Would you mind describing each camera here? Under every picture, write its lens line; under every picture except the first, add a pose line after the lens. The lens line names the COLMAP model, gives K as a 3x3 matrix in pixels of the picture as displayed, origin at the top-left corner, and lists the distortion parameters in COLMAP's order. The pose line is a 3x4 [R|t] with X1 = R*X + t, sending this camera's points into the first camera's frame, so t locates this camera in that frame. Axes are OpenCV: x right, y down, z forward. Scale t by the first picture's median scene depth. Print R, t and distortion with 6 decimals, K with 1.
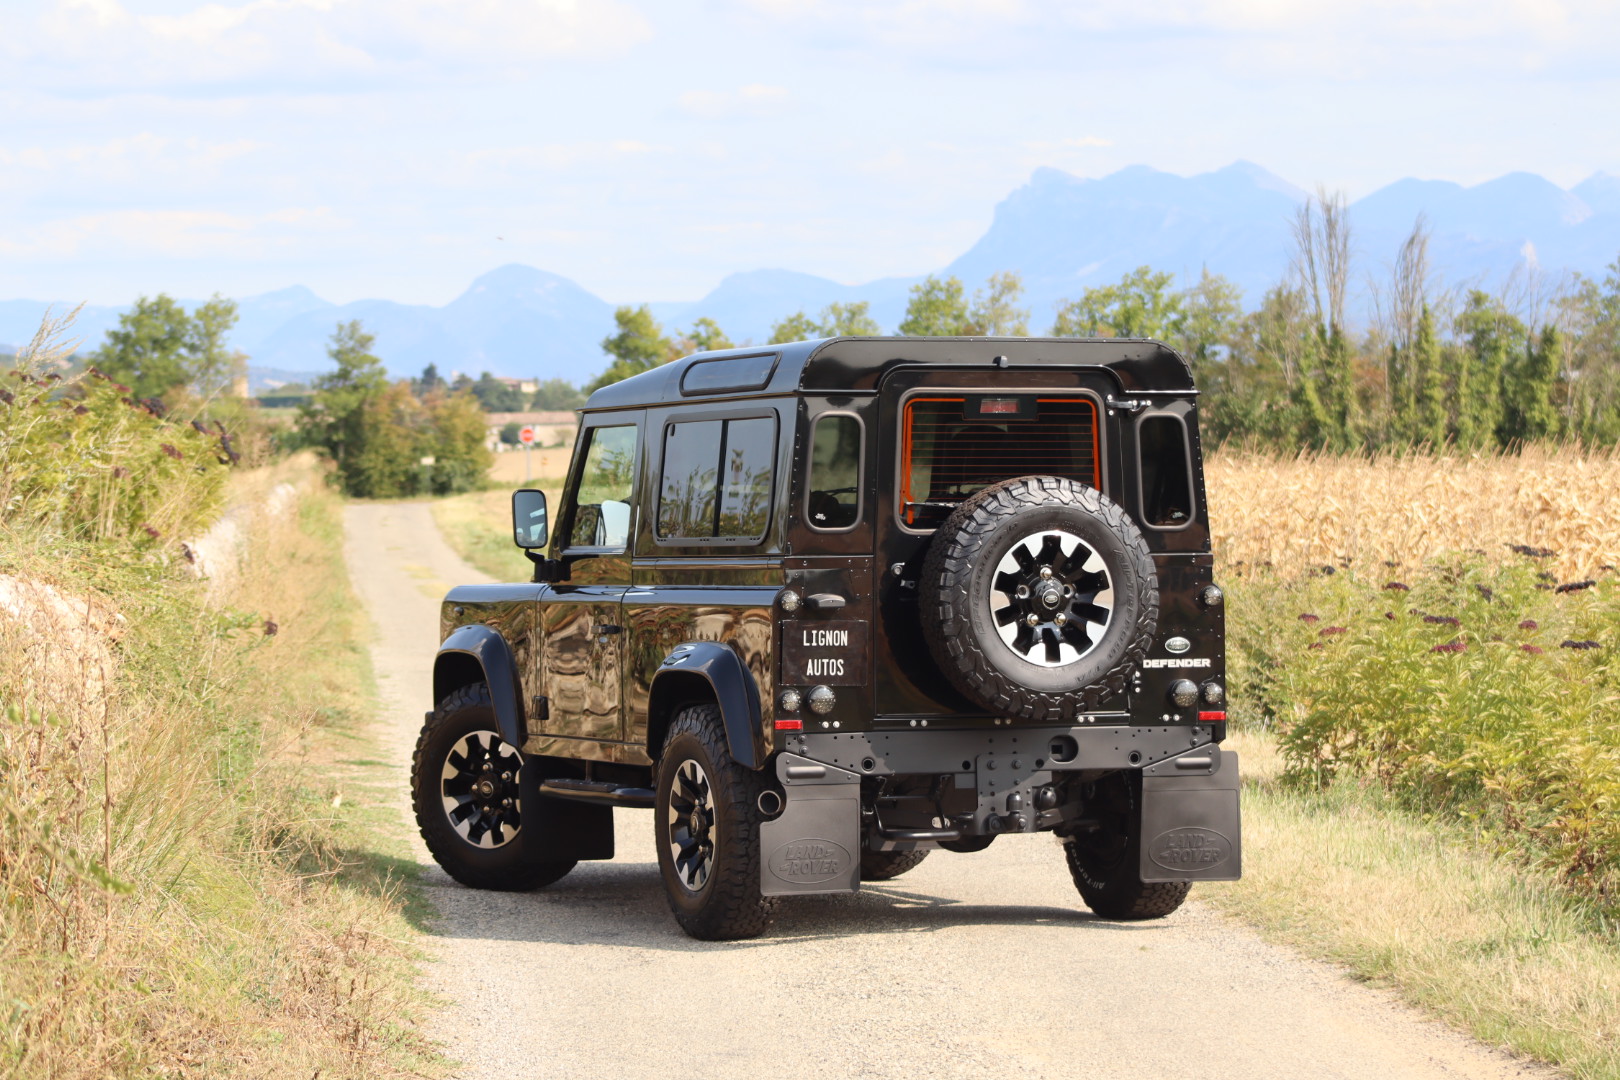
lens RADIAL K [[5973.7, 0, 810.0], [0, 5973.7, 540.0], [0, 0, 1]] dist [-0.134235, -2.736580]
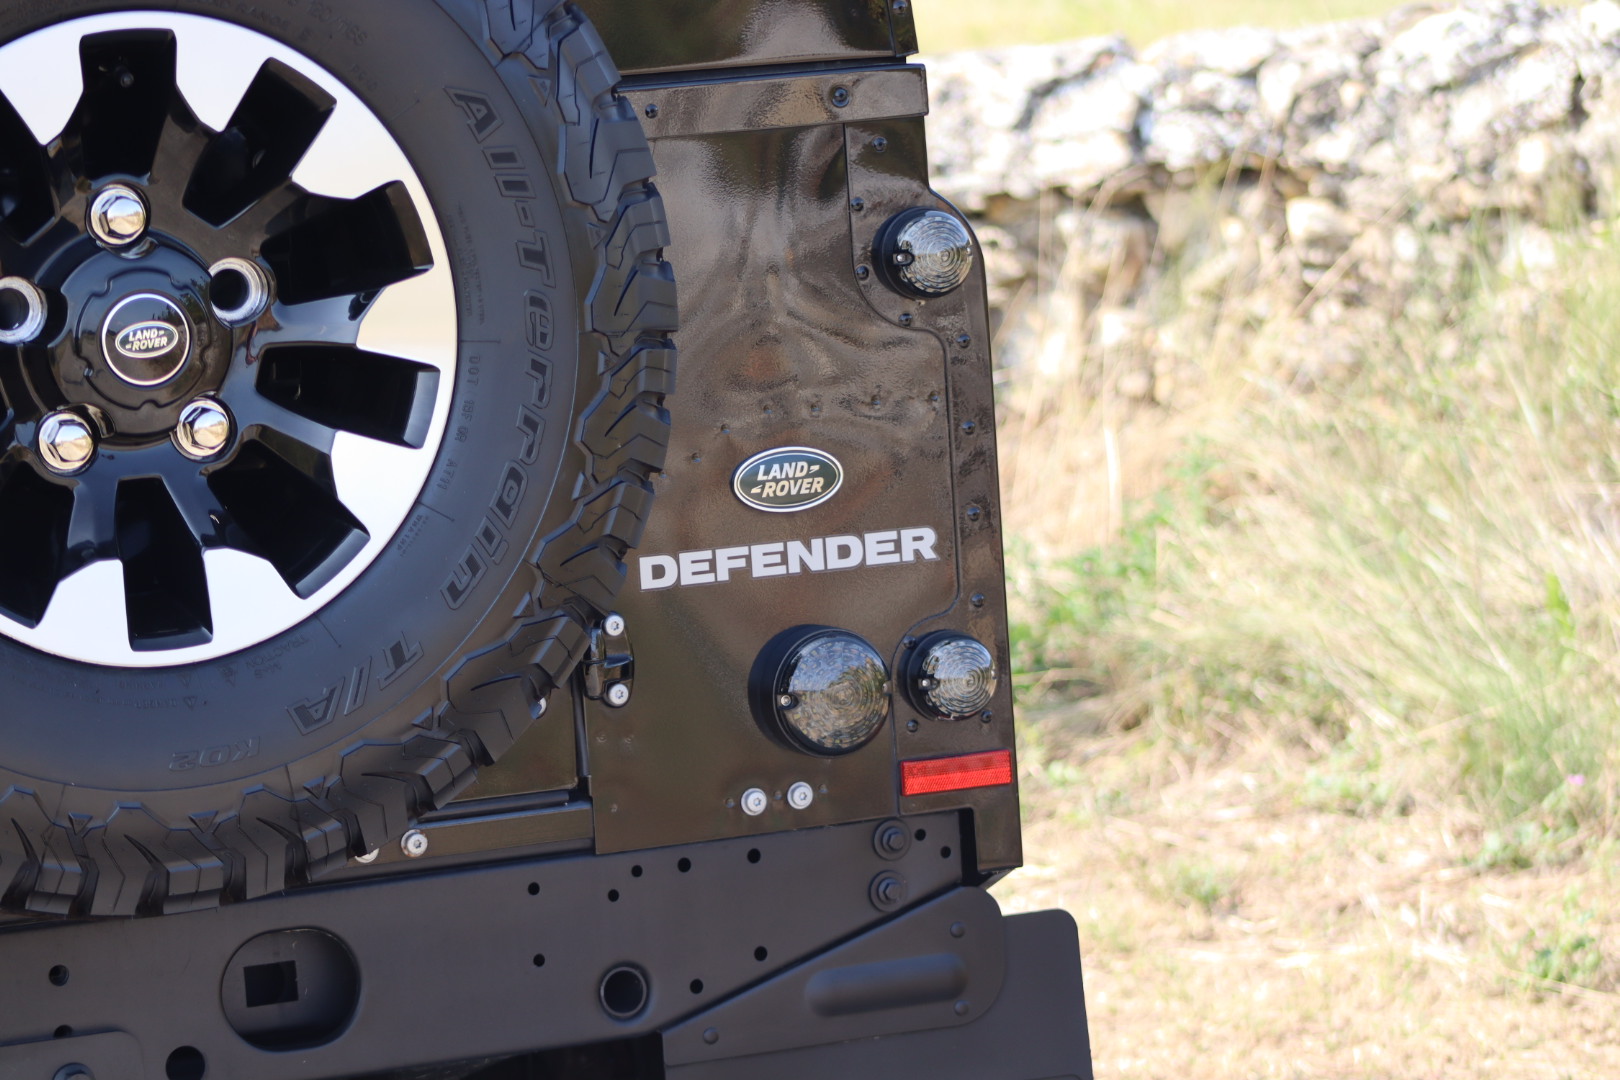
lens RADIAL K [[5949.9, 0, 810.0], [0, 5949.9, 540.0], [0, 0, 1]] dist [-0.044988, -0.636113]
pose [[0.998002, -0.056688, 0.027908, 0.056294], [0.053700, 0.993721, 0.098156, -0.002209], [-0.033297, -0.096461, 0.994780, 0.779952]]
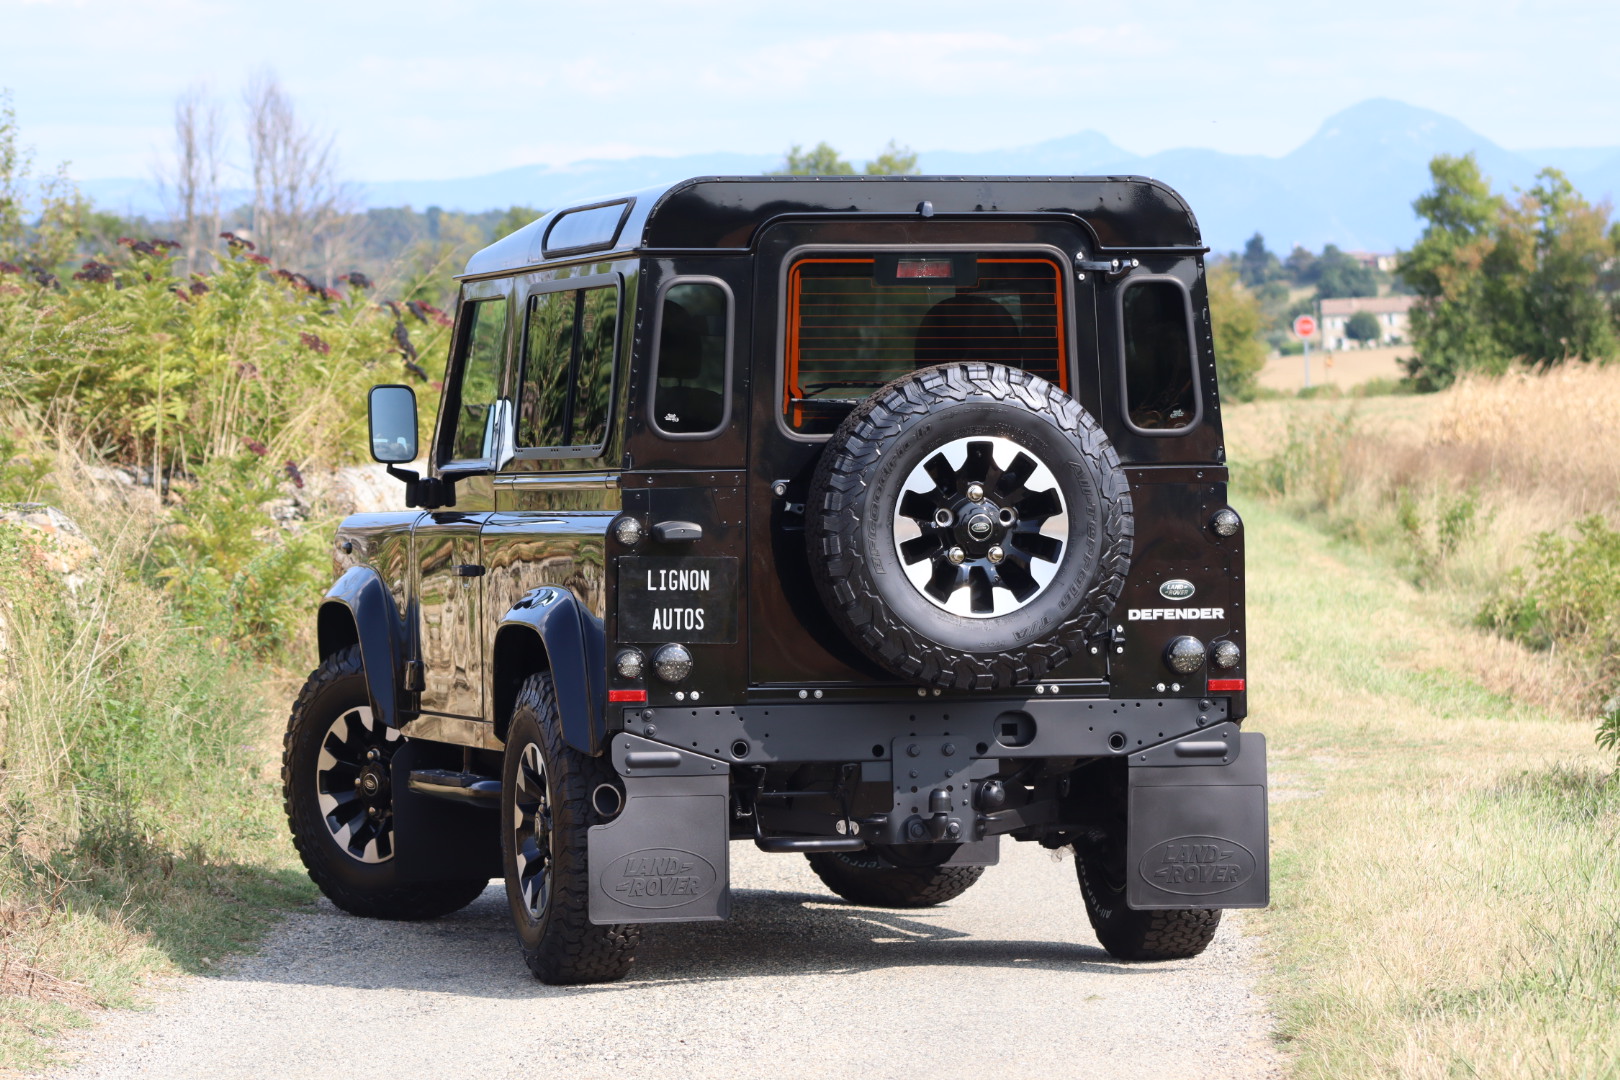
lens RADIAL K [[7995.0, 0, 810.0], [0, 7995.0, 540.0], [0, 0, 1]] dist [0.074764, 14.789830]
pose [[0.991795, -0.001708, -0.127825, 0.144233], [0.002817, 0.999960, 0.008501, 0.002875], [0.127806, -0.008791, 0.991760, 0.008598]]
